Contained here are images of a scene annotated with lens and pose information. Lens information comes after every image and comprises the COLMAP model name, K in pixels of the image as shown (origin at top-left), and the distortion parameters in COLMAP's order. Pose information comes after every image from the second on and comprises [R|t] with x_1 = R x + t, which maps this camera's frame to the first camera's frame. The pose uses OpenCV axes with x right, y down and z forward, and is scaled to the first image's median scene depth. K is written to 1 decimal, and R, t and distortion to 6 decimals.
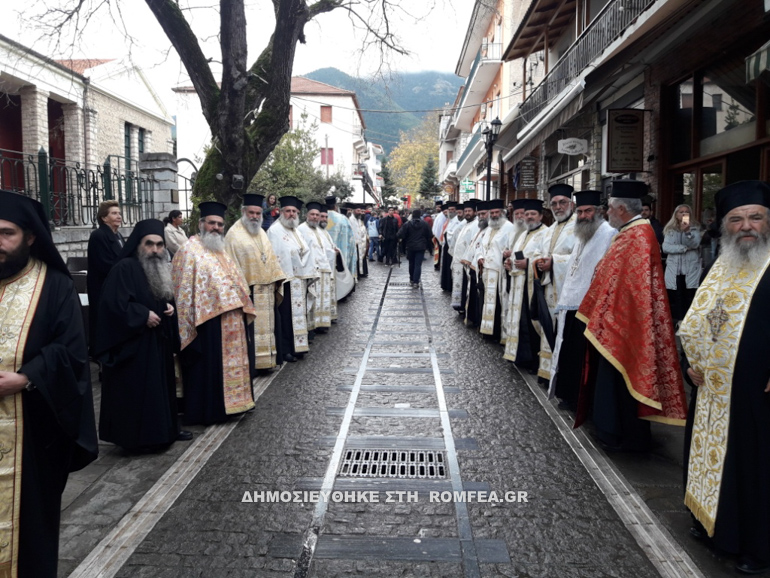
lens RADIAL K [[639.1, 0, 385.0], [0, 639.1, 289.0], [0, 0, 1]] dist [0.006672, -0.089919]
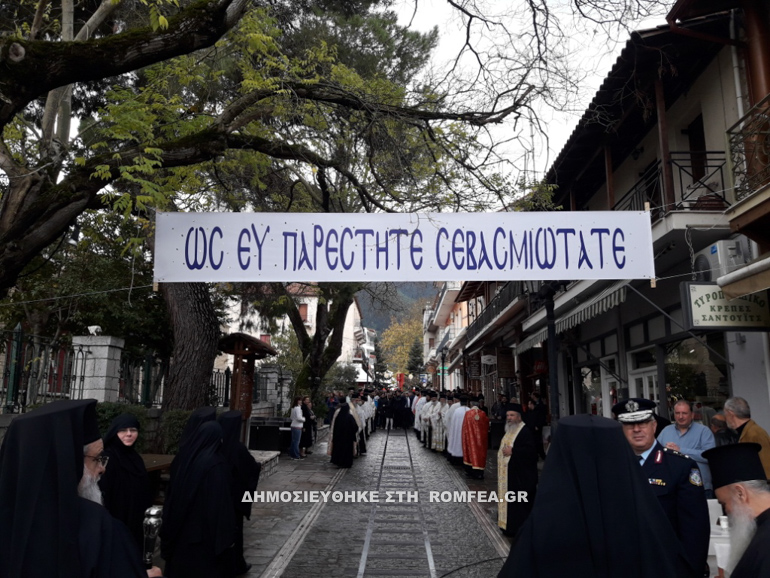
lens RADIAL K [[639.1, 0, 385.0], [0, 639.1, 289.0], [0, 0, 1]] dist [0.006672, -0.089919]
pose [[0.999834, 0.007804, 0.016462, -0.010934], [-0.003195, 0.964721, -0.263255, 0.019791], [-0.017936, 0.263158, 0.964586, -0.238441]]
